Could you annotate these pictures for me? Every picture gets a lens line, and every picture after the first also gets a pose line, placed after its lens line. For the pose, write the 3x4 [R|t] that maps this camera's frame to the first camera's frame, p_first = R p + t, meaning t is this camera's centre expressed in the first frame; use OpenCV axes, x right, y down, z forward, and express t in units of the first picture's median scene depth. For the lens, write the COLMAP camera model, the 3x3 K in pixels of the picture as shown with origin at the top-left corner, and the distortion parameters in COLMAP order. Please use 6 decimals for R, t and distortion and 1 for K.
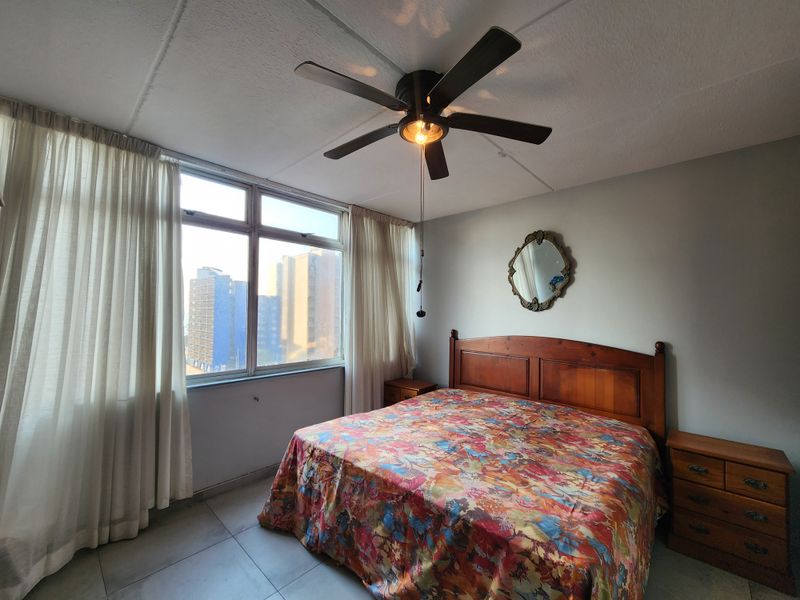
lens RADIAL K [[326.0, 0, 400.1], [0, 326.0, 304.7], [0, 0, 1]] dist [0.006899, -0.002932]
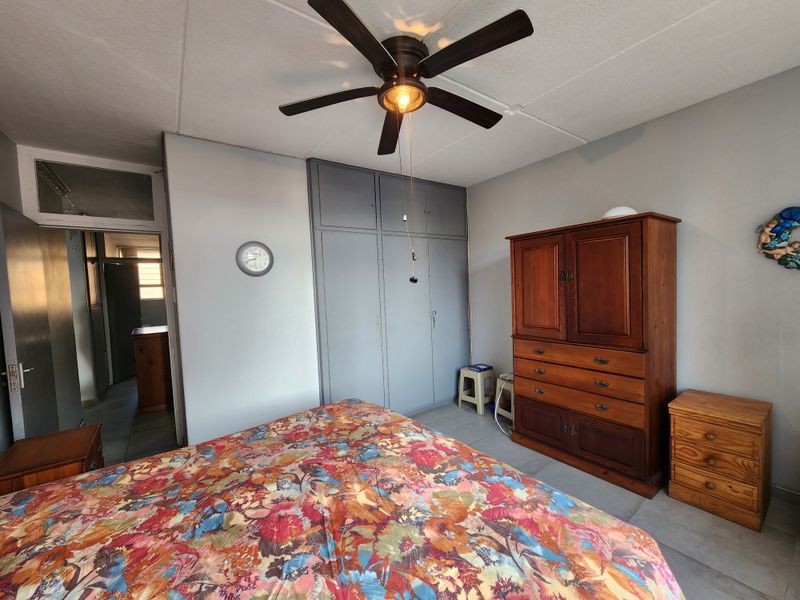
lens RADIAL K [[326.0, 0, 400.1], [0, 326.0, 304.7], [0, 0, 1]] dist [0.006899, -0.002932]
pose [[-0.980390, 0.016653, 0.196360, -0.087119], [0.024739, 0.998941, 0.038797, 0.050725], [-0.195506, 0.042894, -0.979764, 1.641933]]
